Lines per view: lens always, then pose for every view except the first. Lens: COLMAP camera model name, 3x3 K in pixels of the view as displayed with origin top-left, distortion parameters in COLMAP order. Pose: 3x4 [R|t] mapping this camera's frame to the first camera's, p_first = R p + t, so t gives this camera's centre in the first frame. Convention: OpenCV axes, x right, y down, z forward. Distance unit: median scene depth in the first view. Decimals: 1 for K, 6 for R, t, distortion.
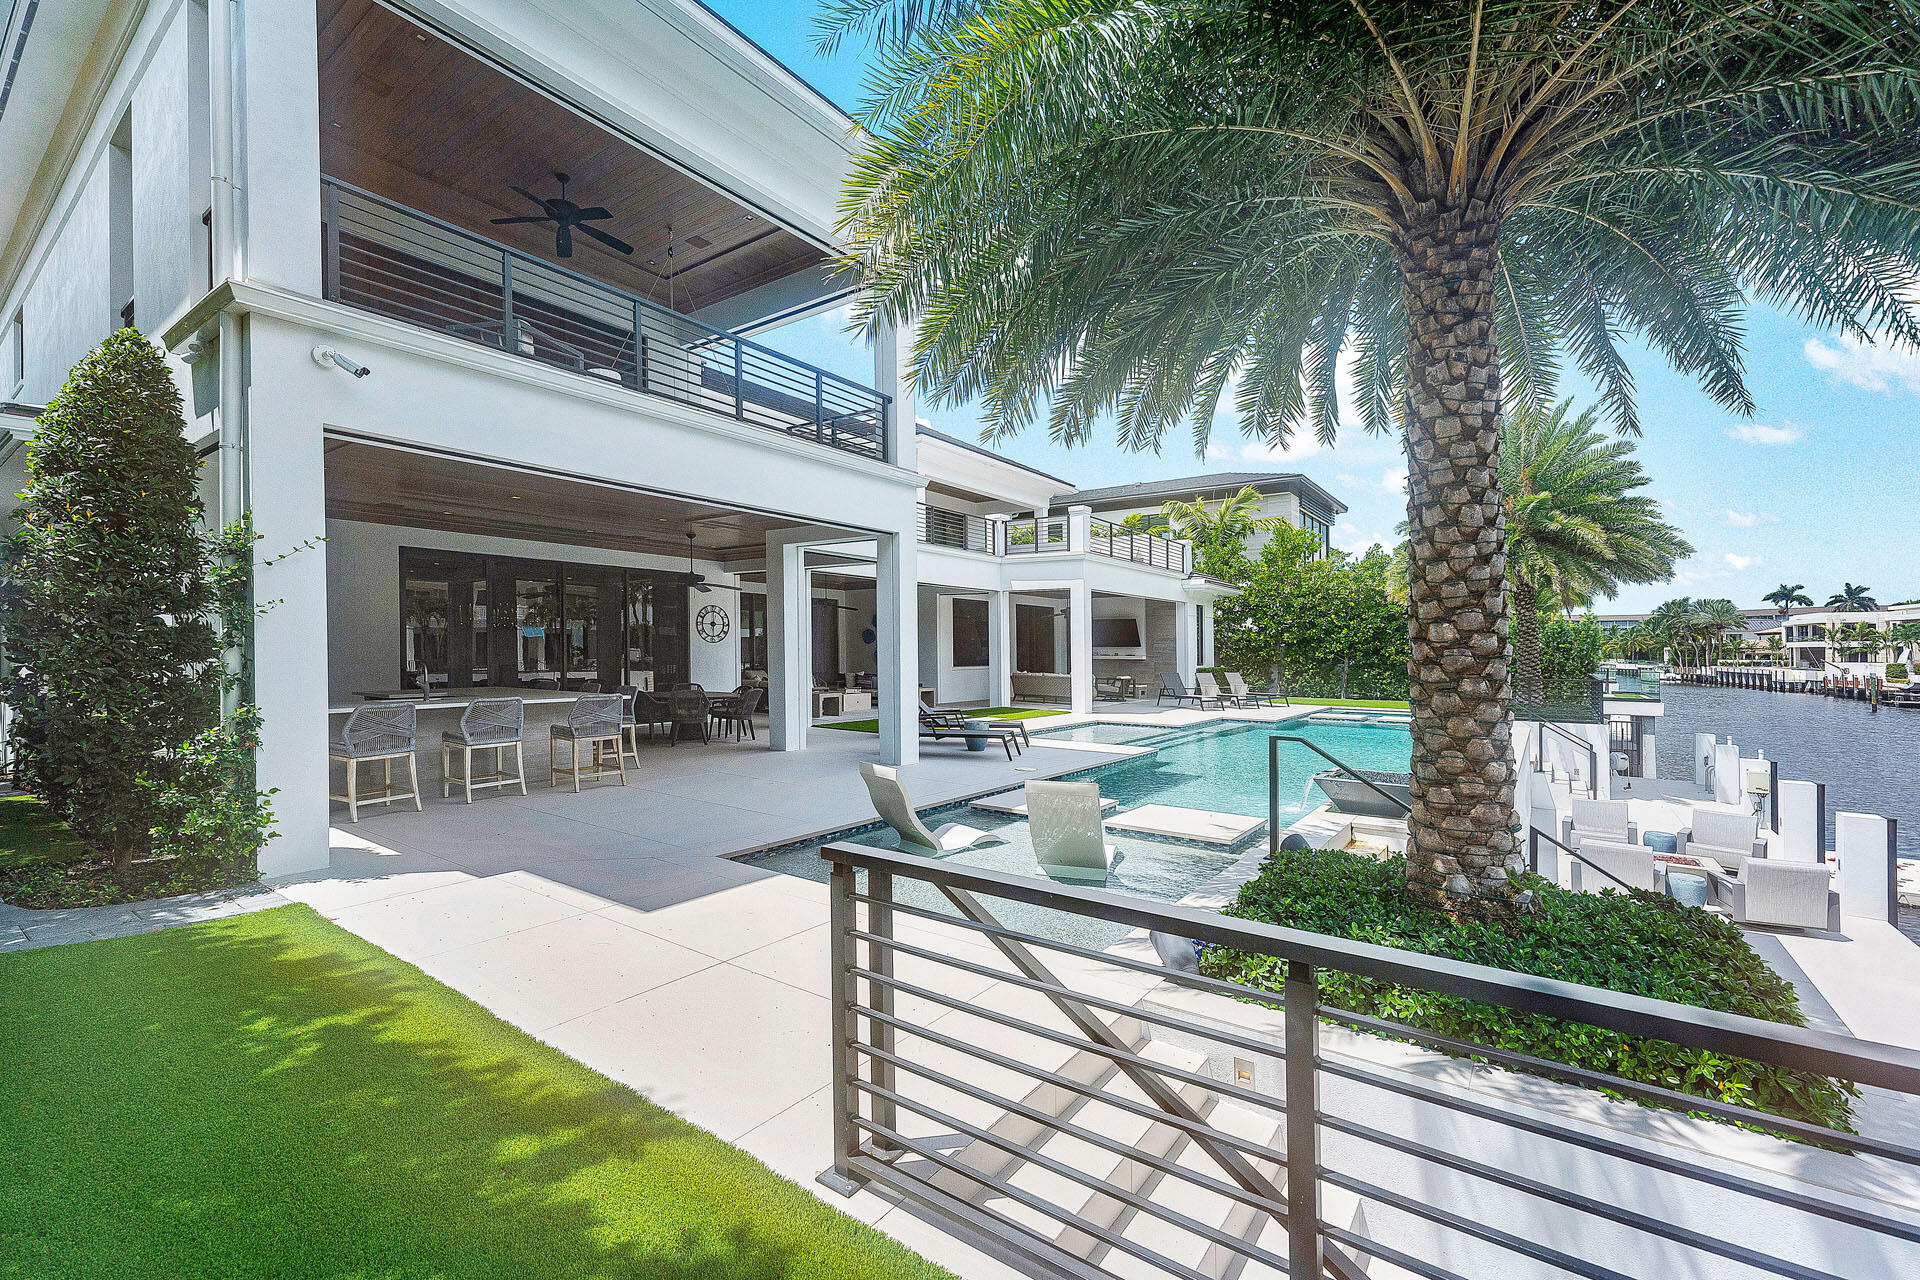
lens RADIAL K [[777.1, 0, 960.0], [0, 777.1, 640.0], [0, 0, 1]] dist [-0.000638, 0.000281]
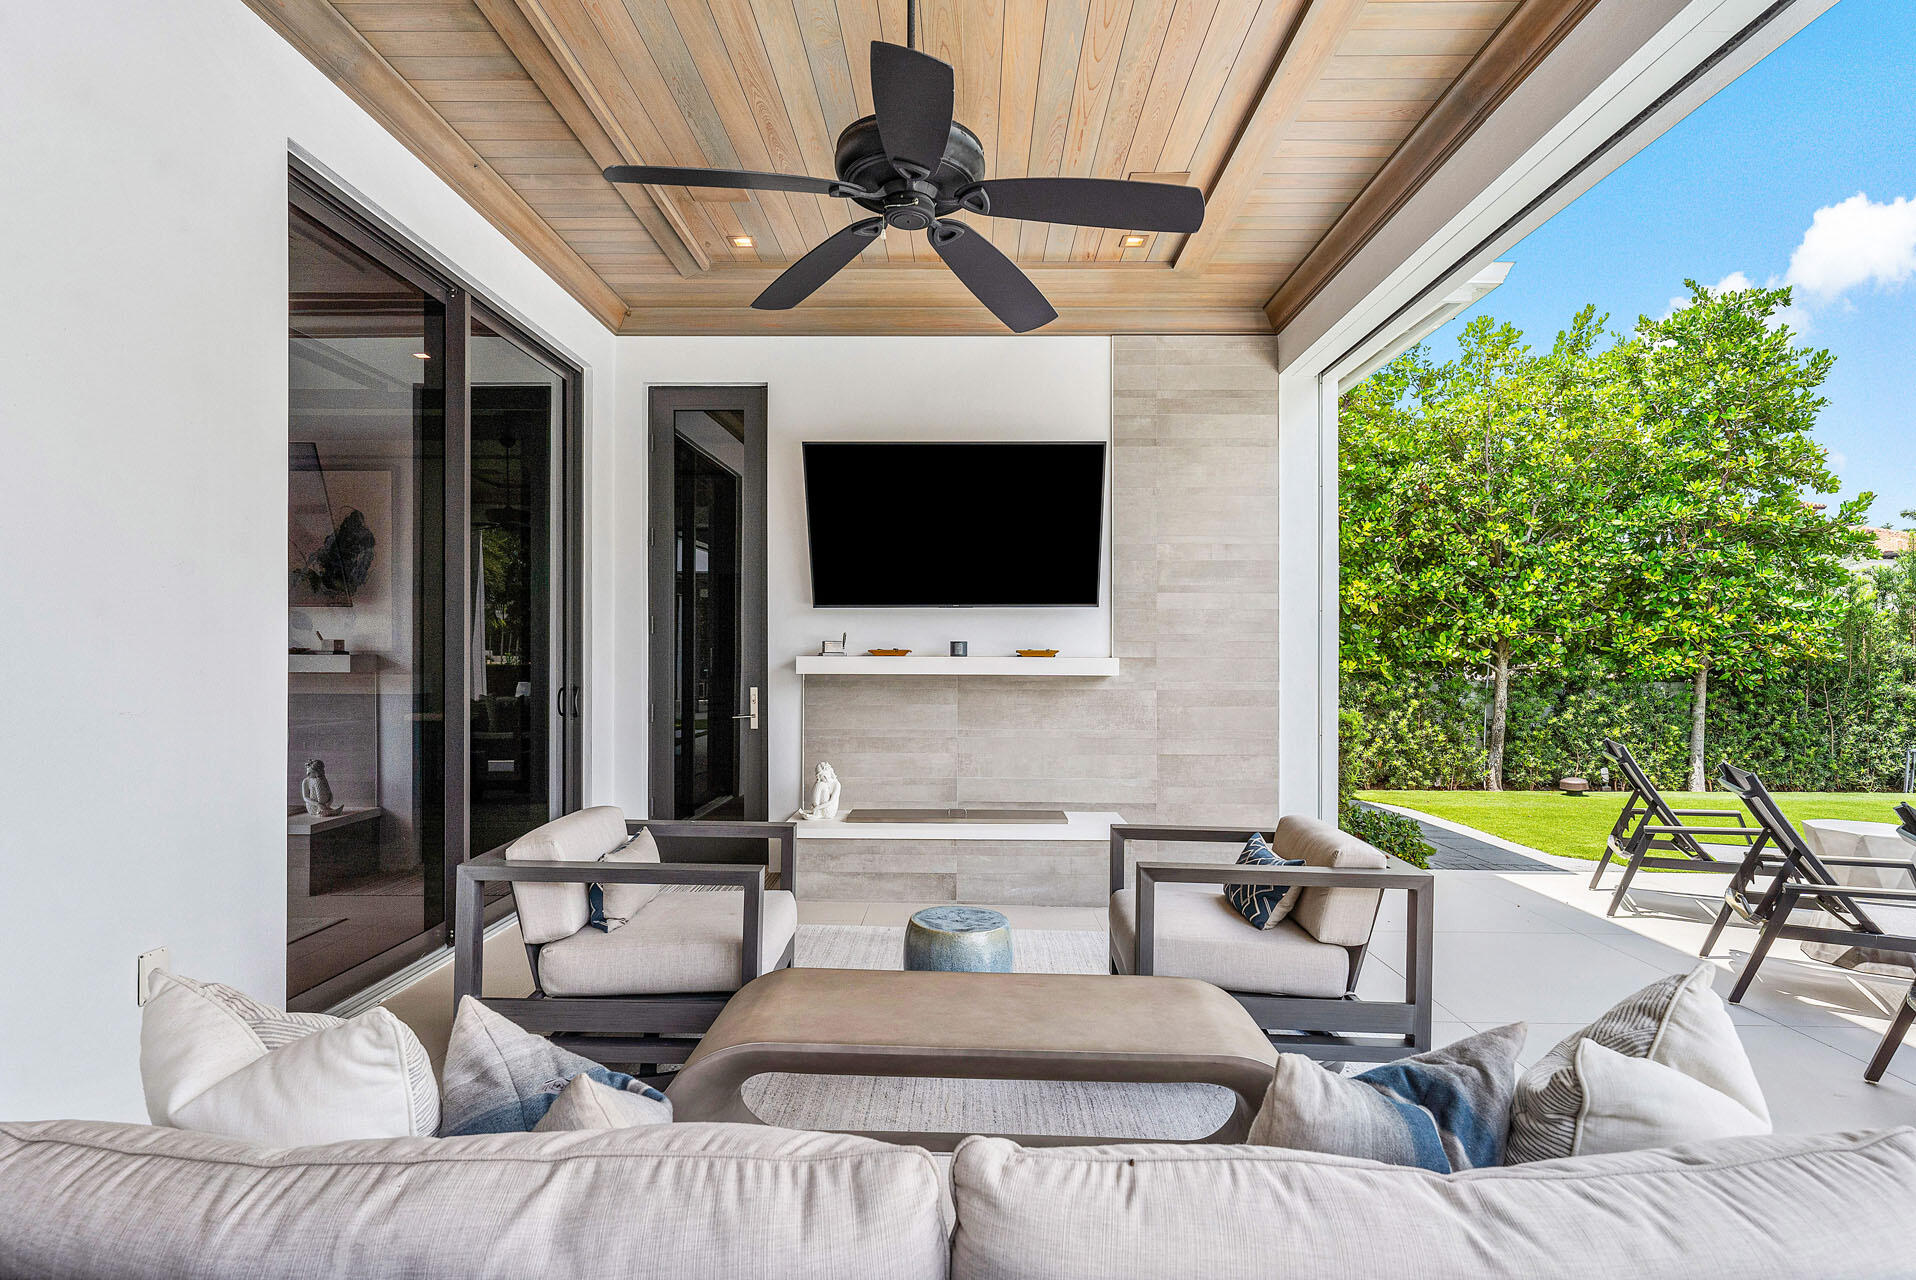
lens RADIAL K [[889.1, 0, 958.0], [0, 889.1, 640.0], [0, 0, 1]] dist [0.001659, 0.000171]
pose [[0.808452, 0.019560, 0.588237, 0.037179], [-0.018157, 0.999801, -0.008292, 0.009024], [-0.588282, -0.003977, 0.808646, 0.347698]]
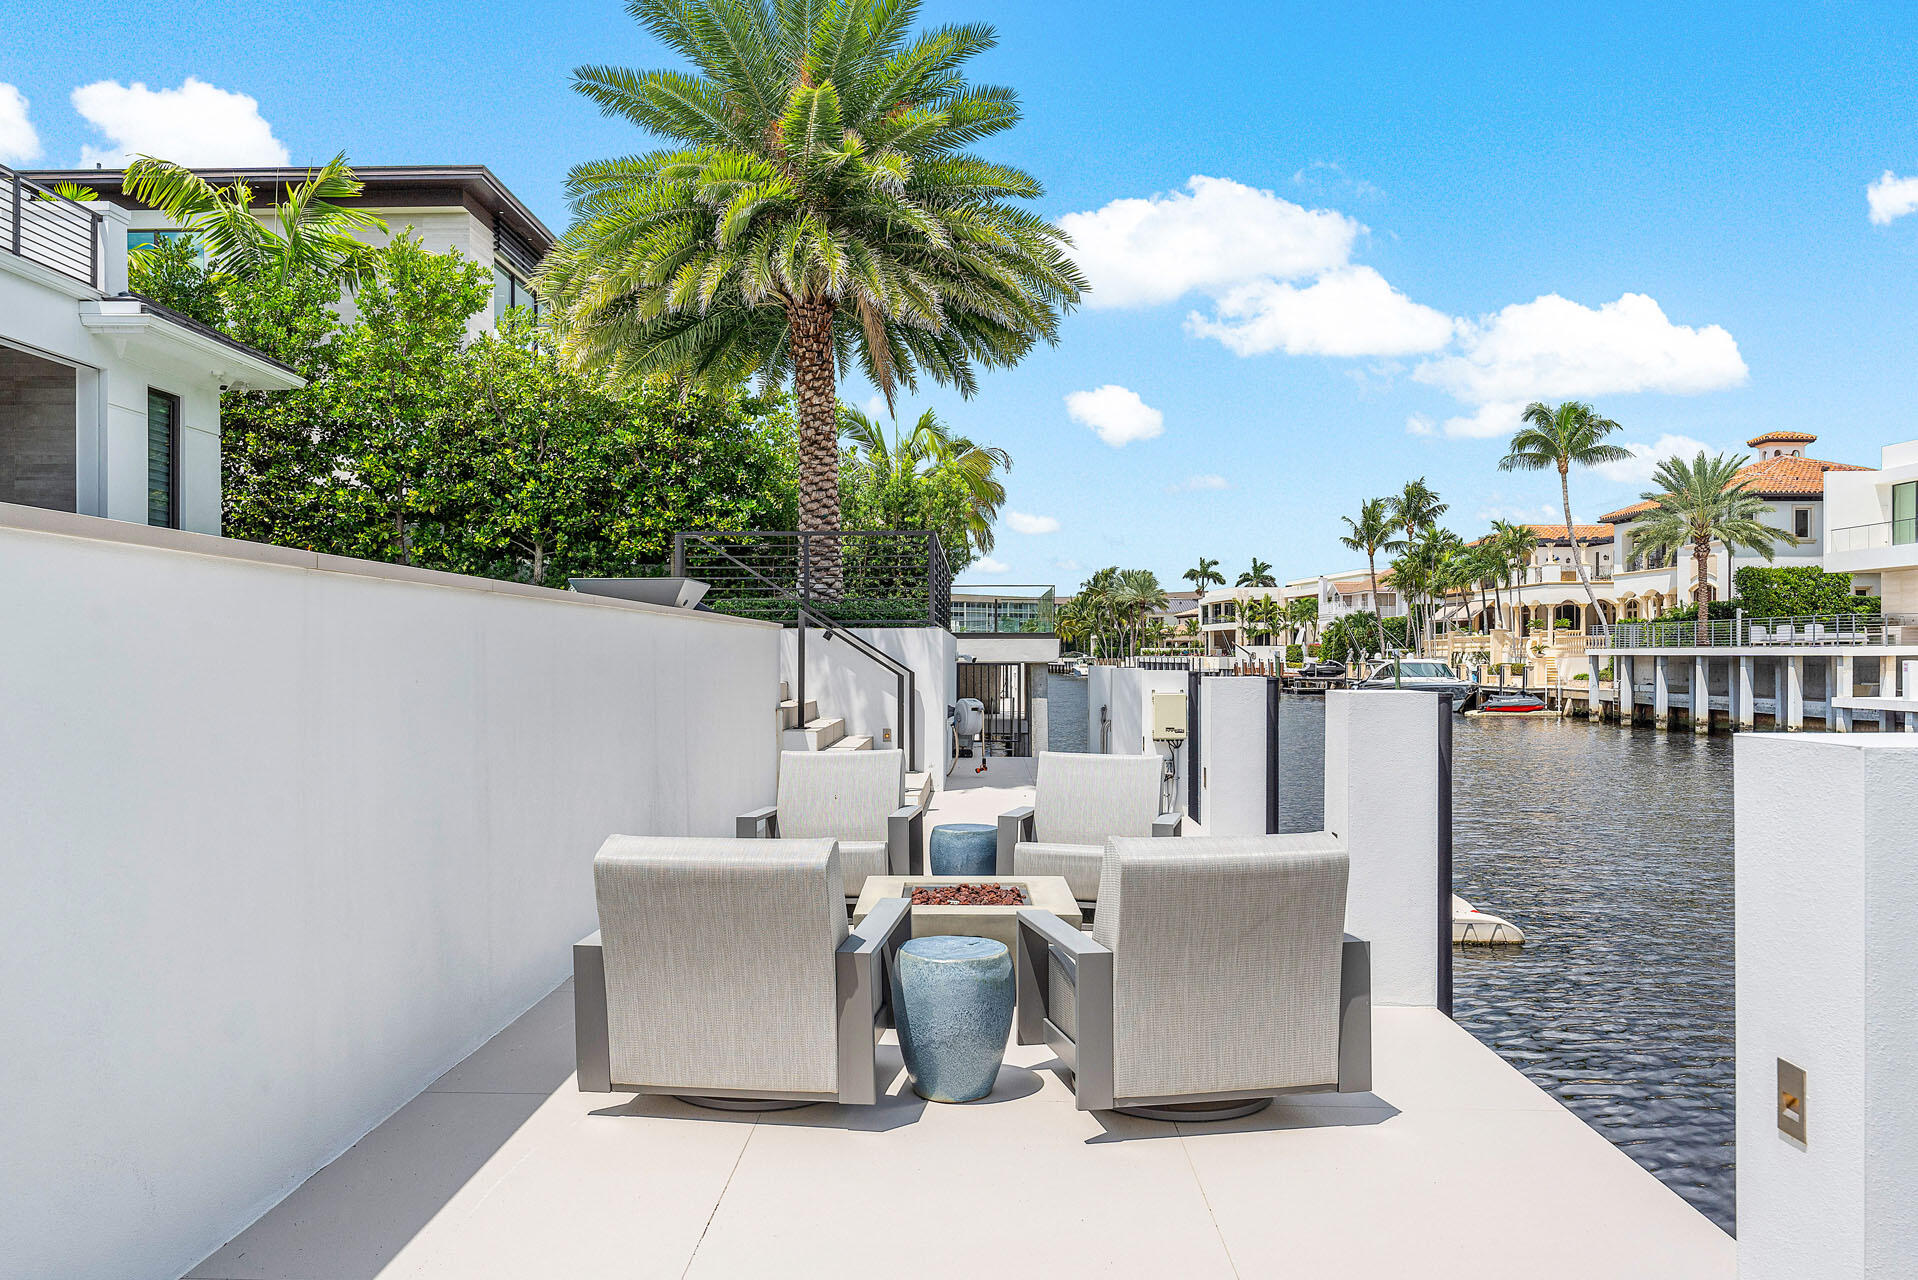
lens RADIAL K [[1255.5, 0, 959.0], [0, 1255.5, 640.0], [0, 0, 1]] dist [-0.002534, -0.000313]
pose [[0.810324, 0.013278, 0.585831, 0.110787], [-0.012607, 0.999907, -0.005225, 0.032791], [-0.585846, -0.003152, 0.810416, 0.106291]]
